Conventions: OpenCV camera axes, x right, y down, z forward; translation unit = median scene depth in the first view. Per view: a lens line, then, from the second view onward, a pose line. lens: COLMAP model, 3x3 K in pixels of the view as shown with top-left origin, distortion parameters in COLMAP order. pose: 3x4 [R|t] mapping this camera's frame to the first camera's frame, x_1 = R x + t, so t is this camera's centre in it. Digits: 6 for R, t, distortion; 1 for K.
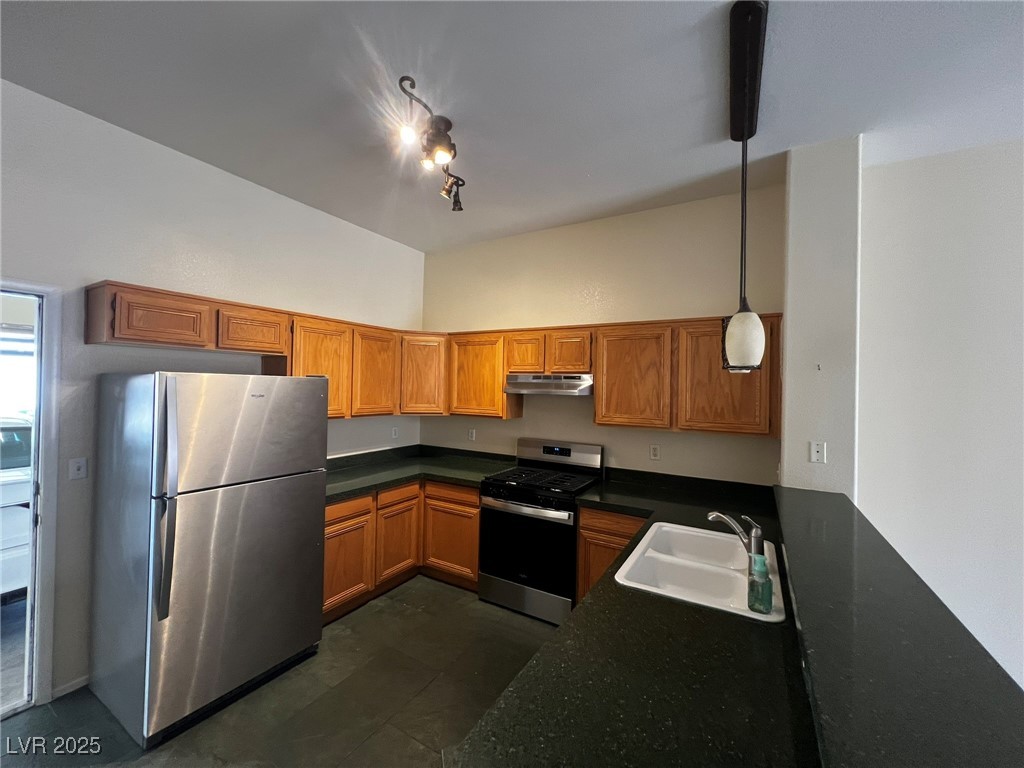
lens RADIAL K [[411.6, 0, 513.9], [0, 411.6, 385.7], [0, 0, 1]] dist [-0.000114, 0.001067]
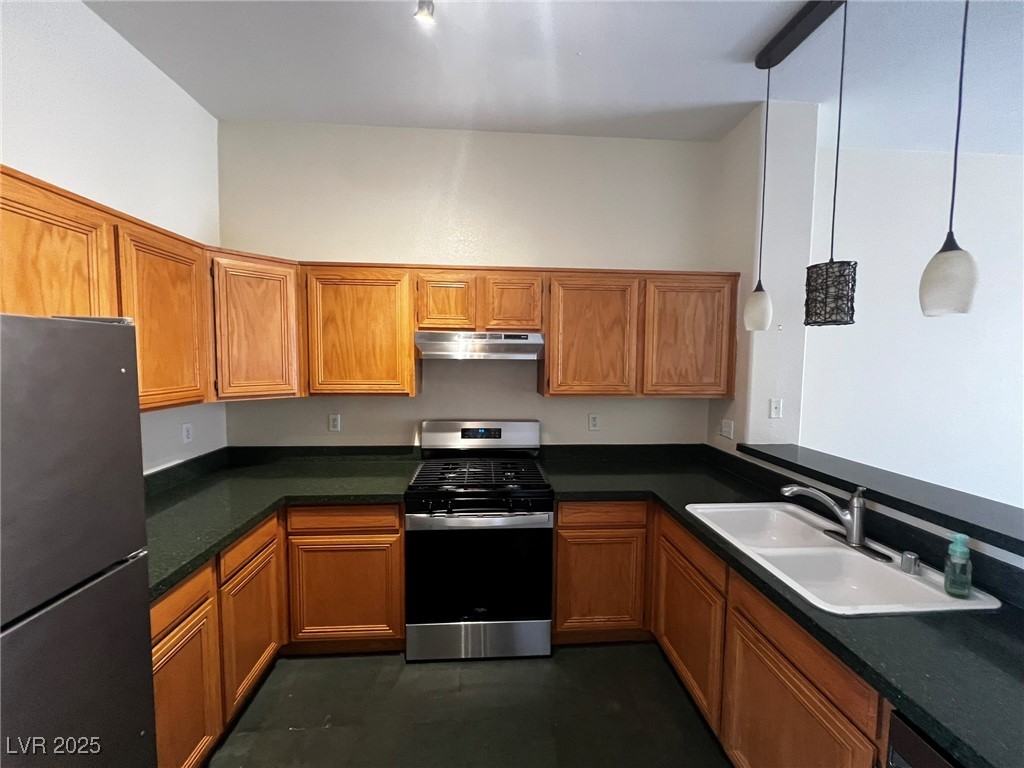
lens RADIAL K [[411.6, 0, 510.5], [0, 411.6, 384.0], [0, 0, 1]] dist [-0.000114, 0.001067]
pose [[0.827195, -0.051856, 0.559518, -0.302076], [0.007847, 0.996702, 0.080773, 0.006147], [-0.561861, -0.062425, 0.824873, 0.373871]]
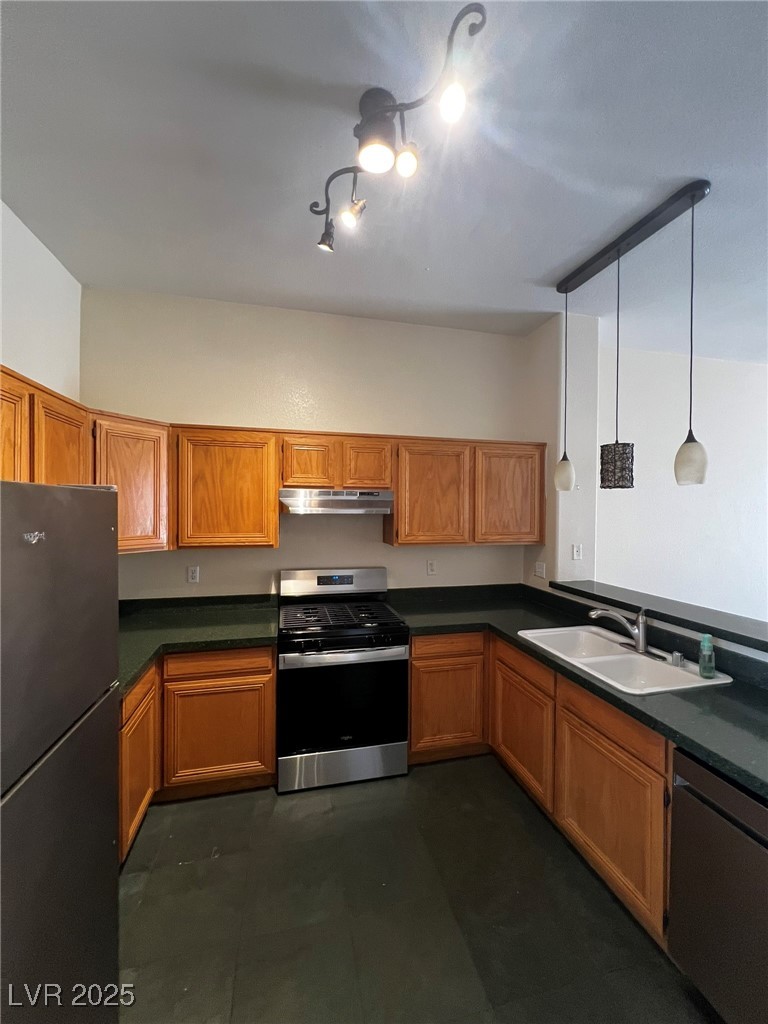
lens RADIAL K [[411.6, 0, 384.4], [0, 411.6, 513.3], [0, 0, 1]] dist [-0.000114, 0.001067]
pose [[0.718889, -0.025795, 0.694646, -0.449502], [0.007169, 0.999533, 0.029697, -0.003949], [-0.695088, -0.016369, 0.718738, 0.351278]]
